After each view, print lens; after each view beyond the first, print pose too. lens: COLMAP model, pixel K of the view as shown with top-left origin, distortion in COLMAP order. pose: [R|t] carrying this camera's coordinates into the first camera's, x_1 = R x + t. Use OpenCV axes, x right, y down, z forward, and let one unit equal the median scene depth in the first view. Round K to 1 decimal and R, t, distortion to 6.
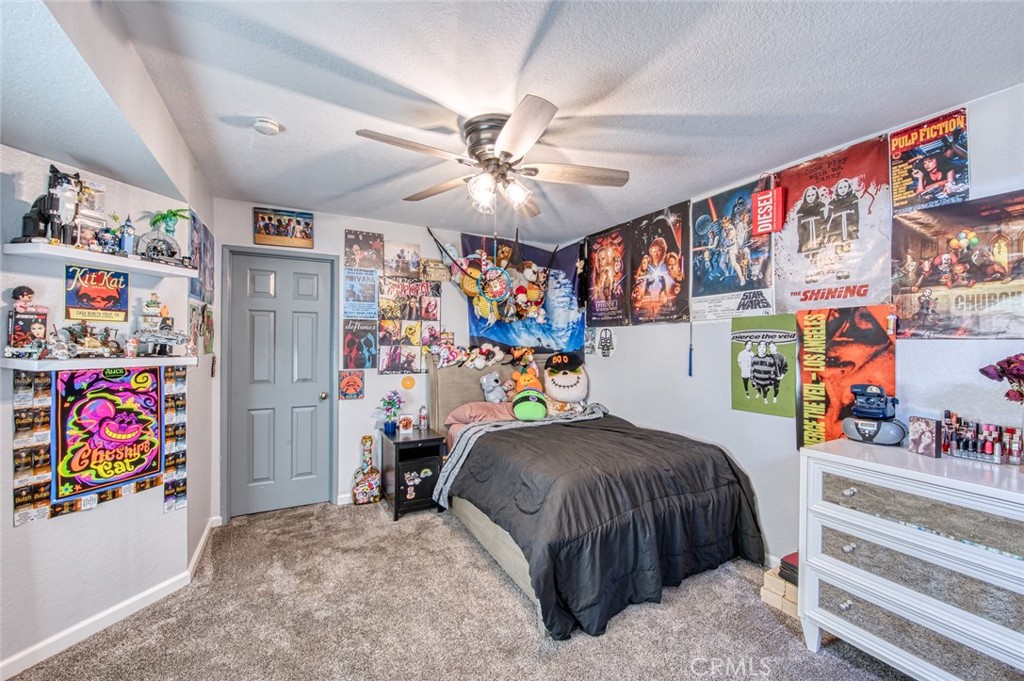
lens RADIAL K [[403.7, 0, 501.0], [0, 403.7, 341.0], [0, 0, 1]] dist [-0.011081, -0.000069]
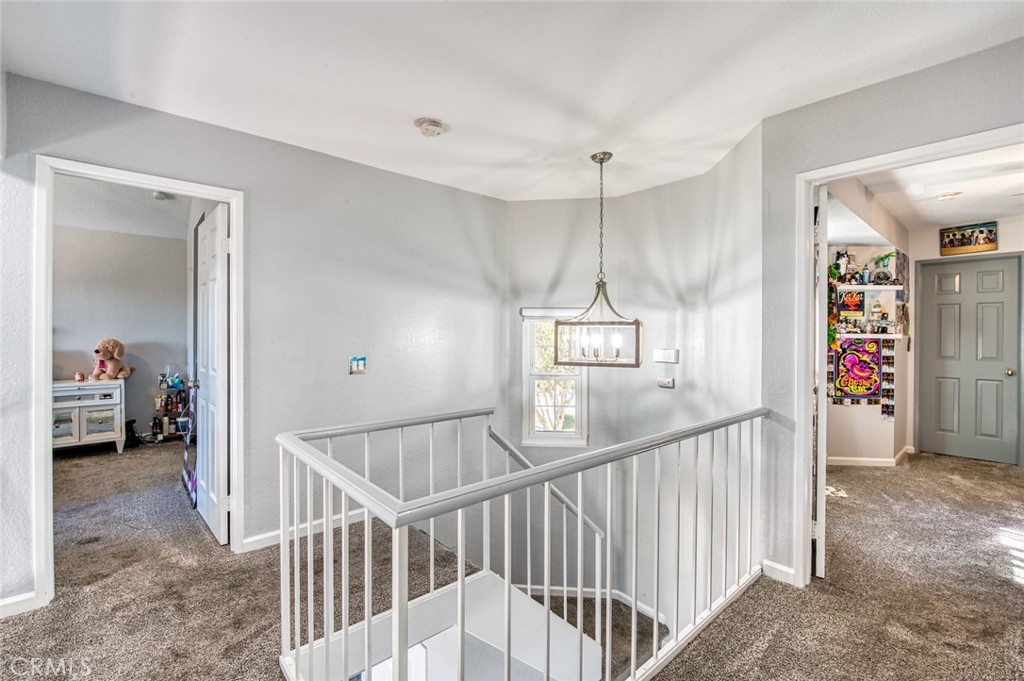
lens RADIAL K [[445.6, 0, 507.5], [0, 445.6, 331.3], [0, 0, 1]] dist [-0.016409, 0.000012]
pose [[0.228126, -0.003975, -0.973624, 0.520529], [-0.002757, 0.999985, -0.004728, 0.027927], [0.973628, 0.003763, 0.228111, -0.806643]]
